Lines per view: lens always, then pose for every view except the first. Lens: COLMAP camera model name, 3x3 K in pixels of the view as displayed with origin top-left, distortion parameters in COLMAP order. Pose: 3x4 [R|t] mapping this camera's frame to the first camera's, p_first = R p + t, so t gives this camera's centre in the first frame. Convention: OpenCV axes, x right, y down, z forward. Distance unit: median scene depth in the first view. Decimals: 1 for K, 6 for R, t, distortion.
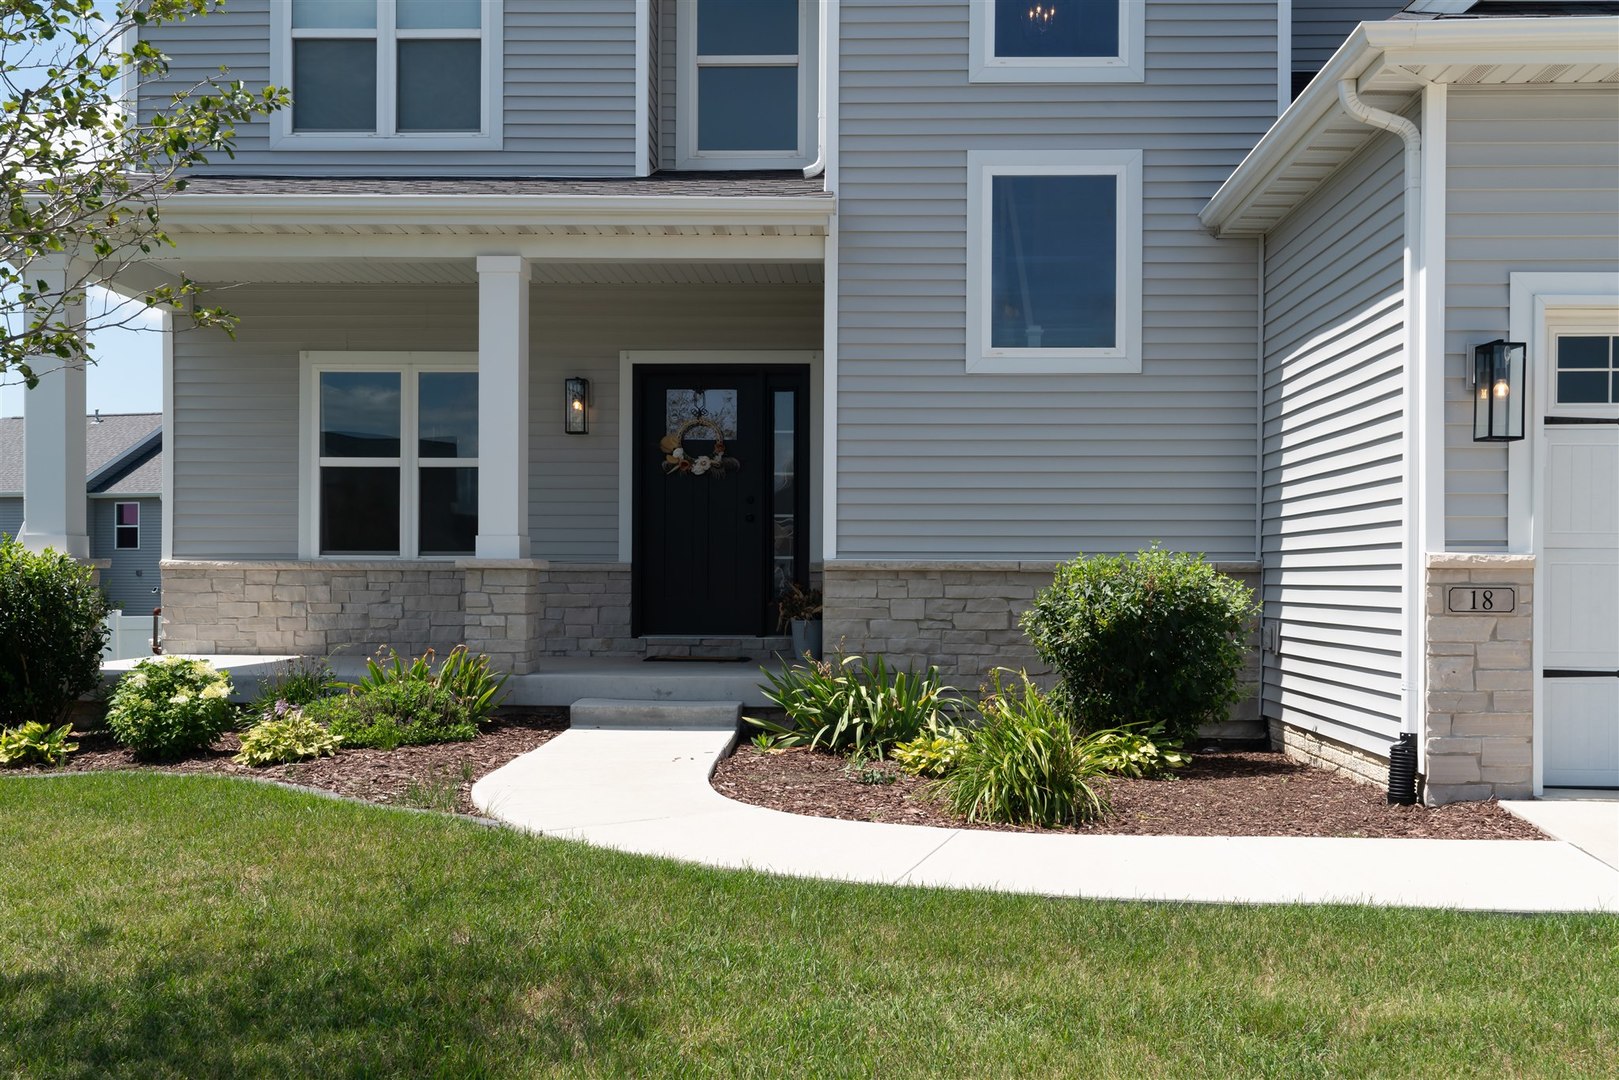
lens RADIAL K [[1579.9, 0, 846.2], [0, 1579.9, 590.2], [0, 0, 1]] dist [0.013884, 0.000000]
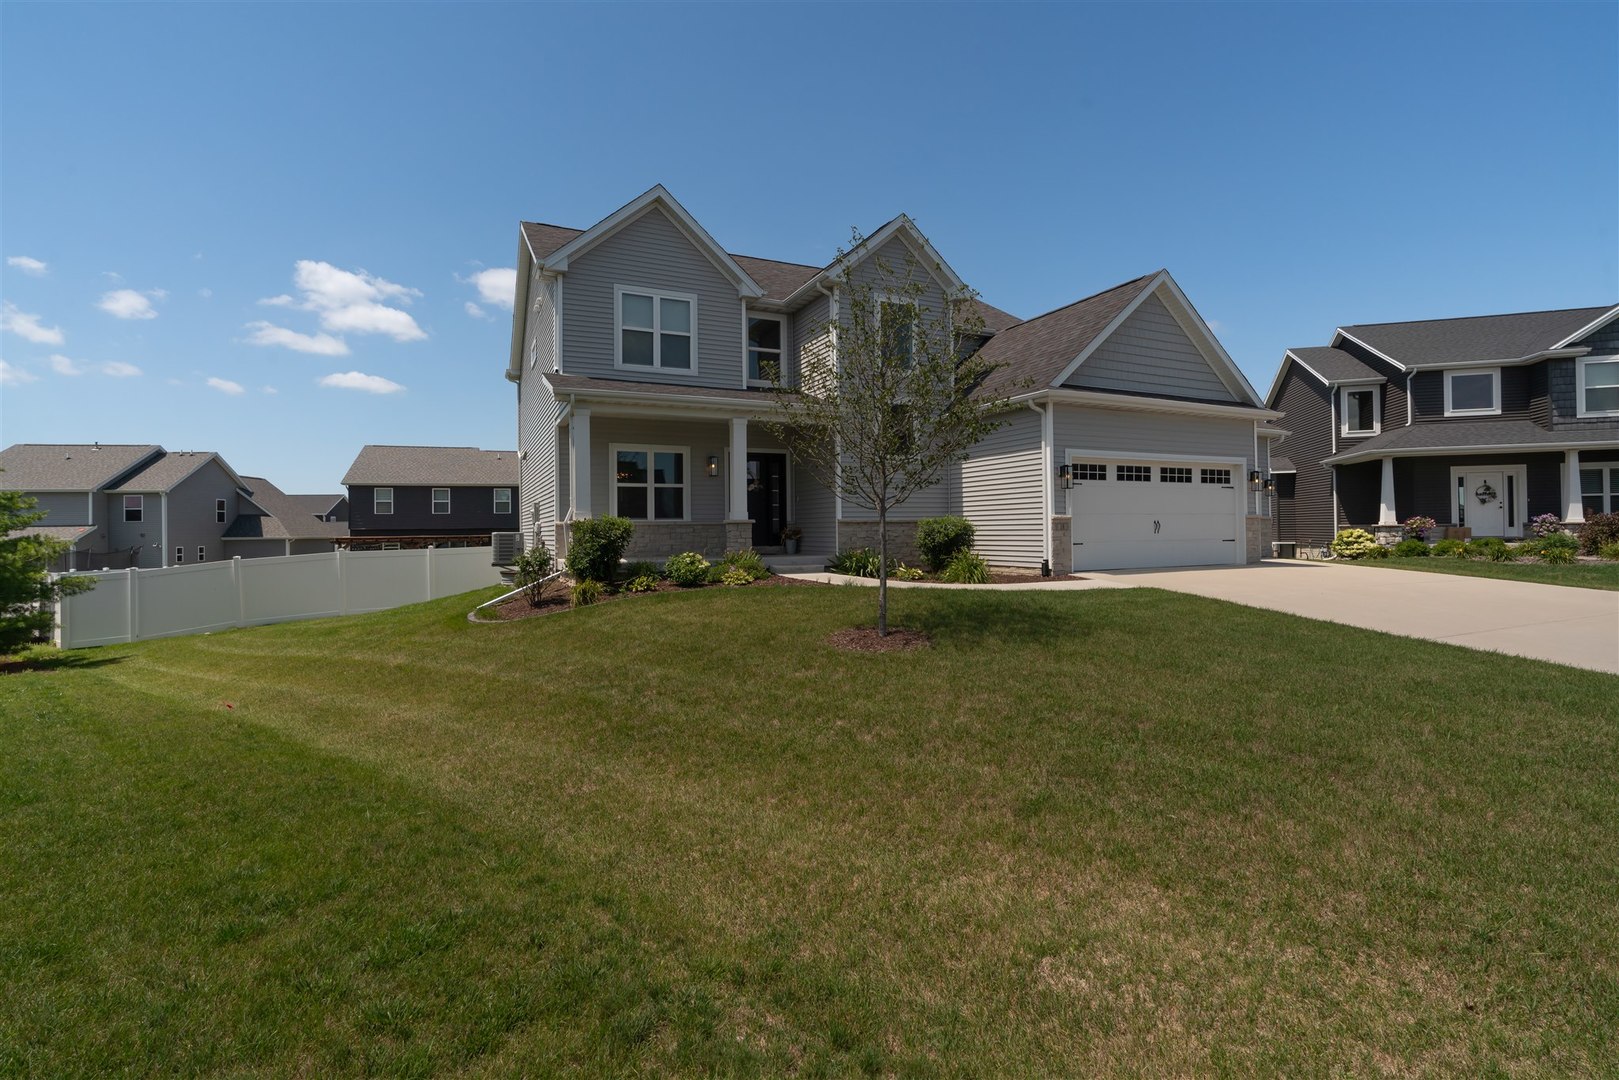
lens RADIAL K [[724.0, 0, 815.1], [0, 724.0, 532.9], [0, 0, 1]] dist [-0.011647, 0.005666]
pose [[0.897169, -0.014751, 0.441441, -0.721738], [0.017776, 0.999838, -0.002717, 0.011779], [-0.441329, 0.010284, 0.897286, -0.300783]]
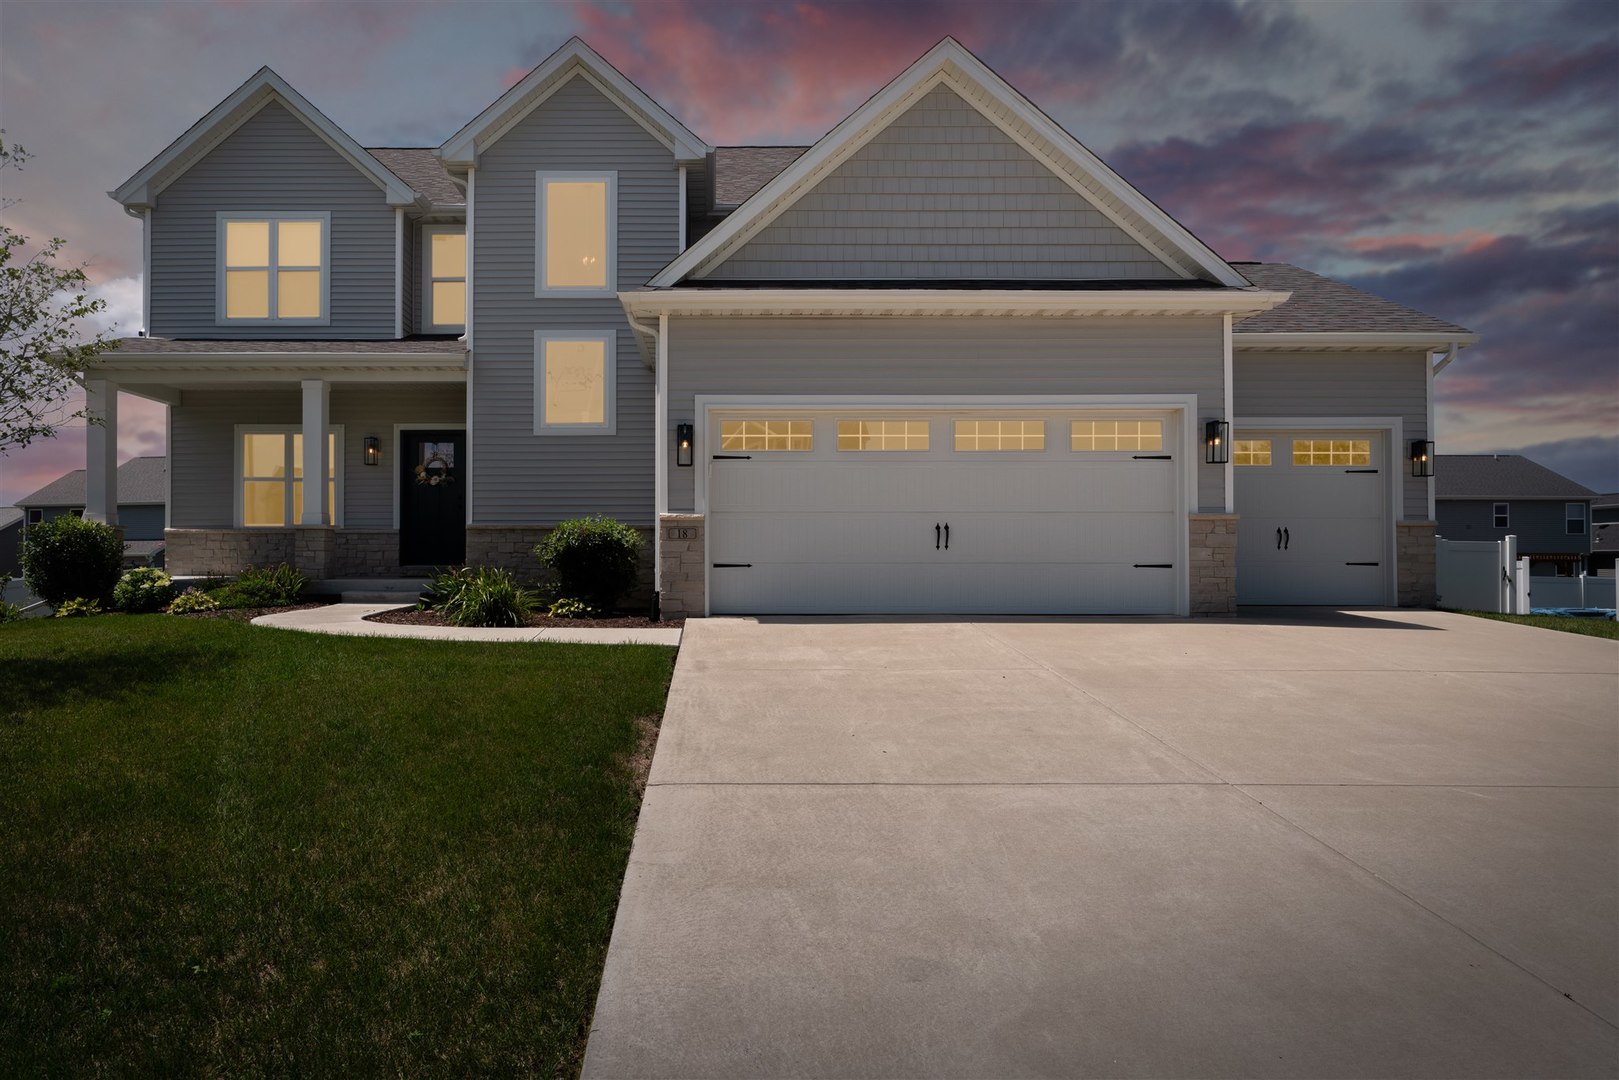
lens RADIAL K [[1034.0, 0, 729.3], [0, 1034.0, 558.2], [0, 0, 1]] dist [-0.007687, -0.000891]
pose [[0.999883, -0.004339, 0.014671, 0.316145], [0.004480, 0.999944, -0.009639, 0.040718], [-0.014629, 0.009704, 0.999846, -0.379717]]
